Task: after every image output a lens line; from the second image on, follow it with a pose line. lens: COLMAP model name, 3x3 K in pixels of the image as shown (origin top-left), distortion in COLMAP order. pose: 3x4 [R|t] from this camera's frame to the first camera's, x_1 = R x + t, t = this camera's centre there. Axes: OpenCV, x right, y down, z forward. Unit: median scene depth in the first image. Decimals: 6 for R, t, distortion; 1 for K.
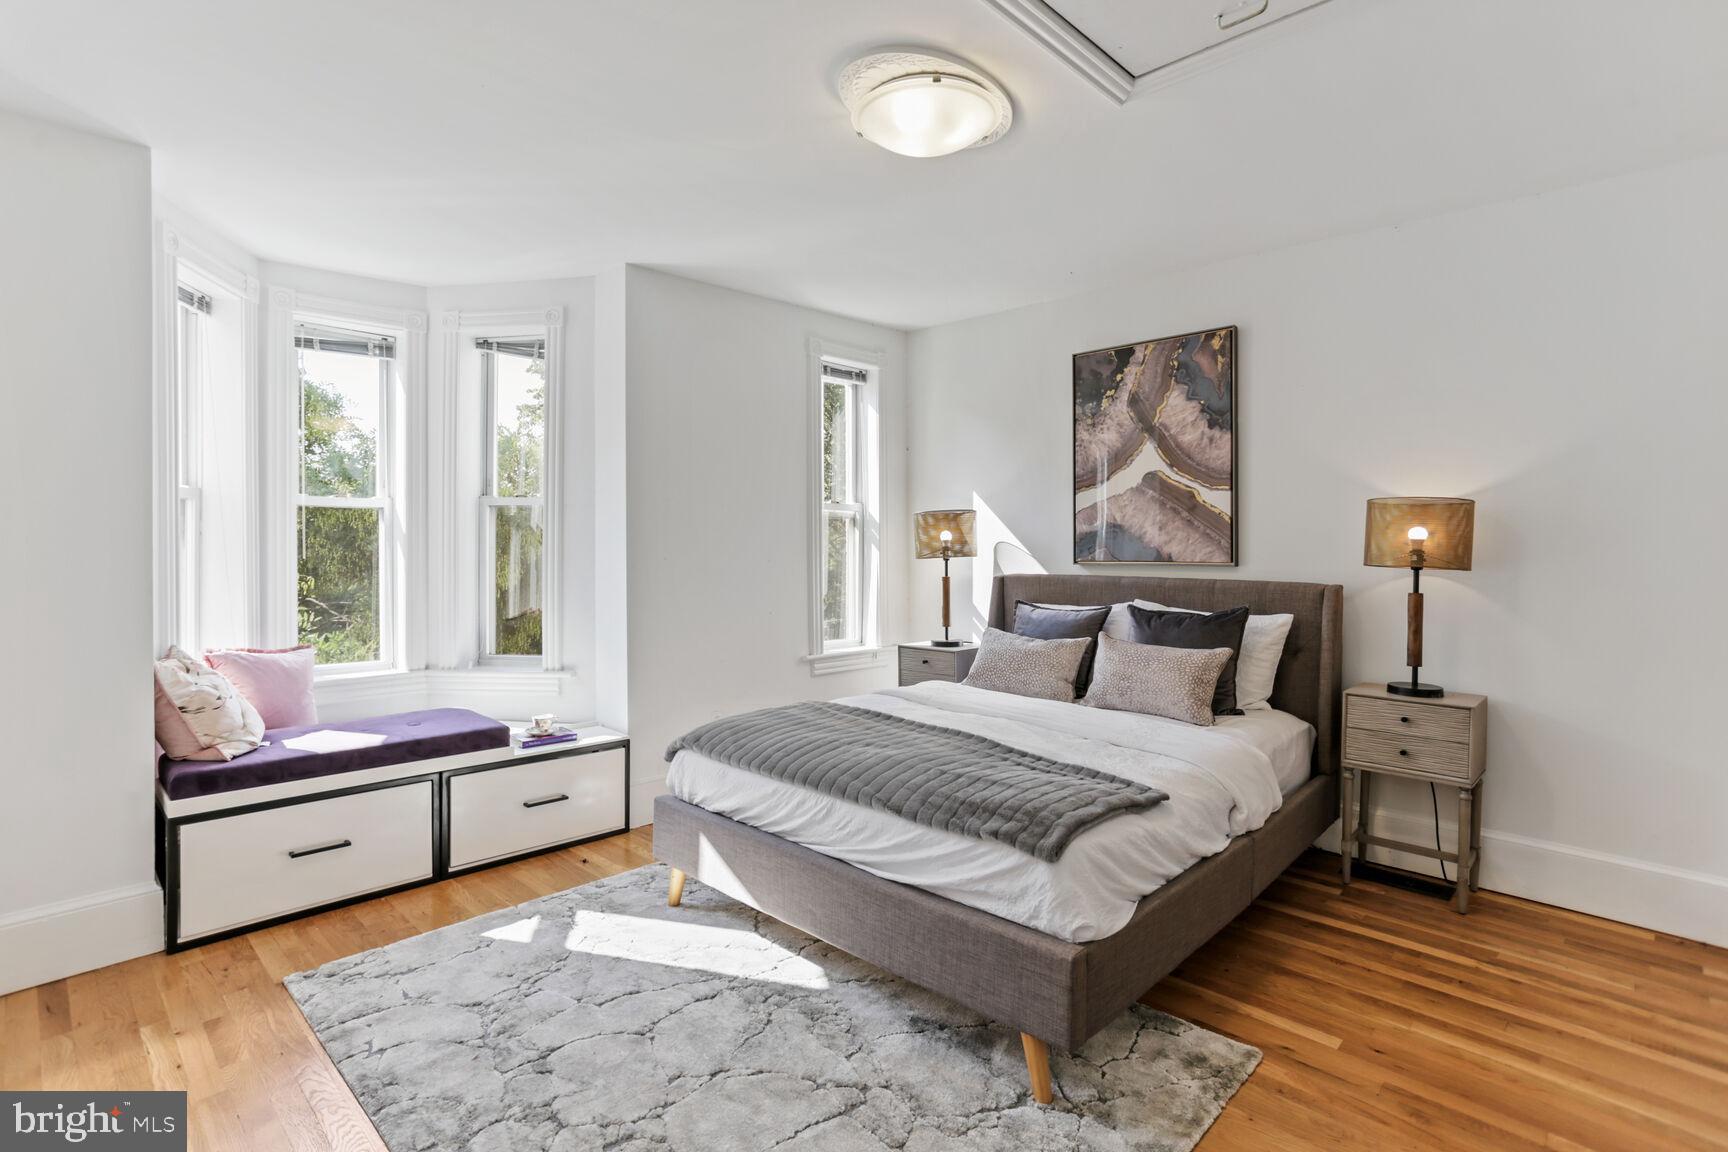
lens RADIAL K [[830.3, 0, 856.5], [0, 830.3, 568.7], [0, 0, 1]] dist [-0.024533, 0.000861]
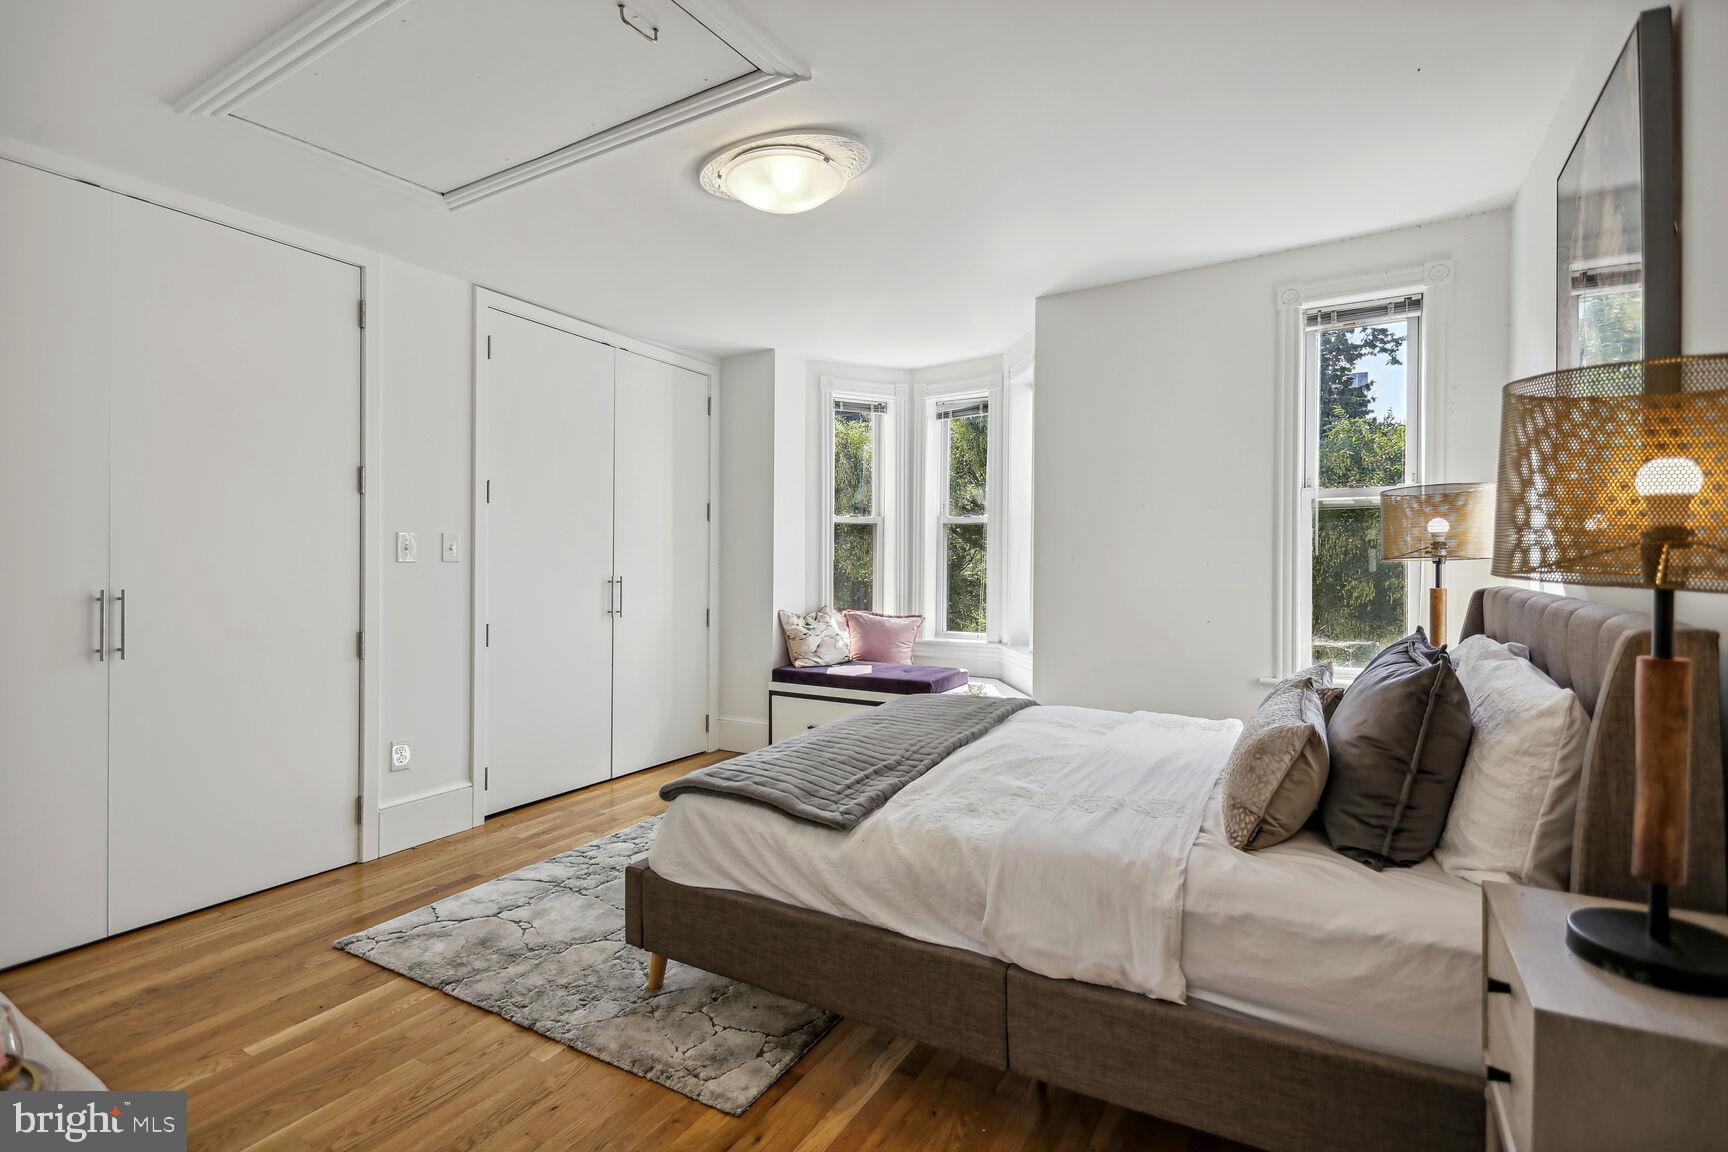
lens RADIAL K [[830.3, 0, 856.5], [0, 830.3, 568.7], [0, 0, 1]] dist [-0.024533, 0.000861]
pose [[0.228339, 0.010890, -0.973521, 0.926109], [-0.020366, 0.999772, 0.006407, -0.001733], [0.973369, 0.018363, 0.228509, 0.608273]]
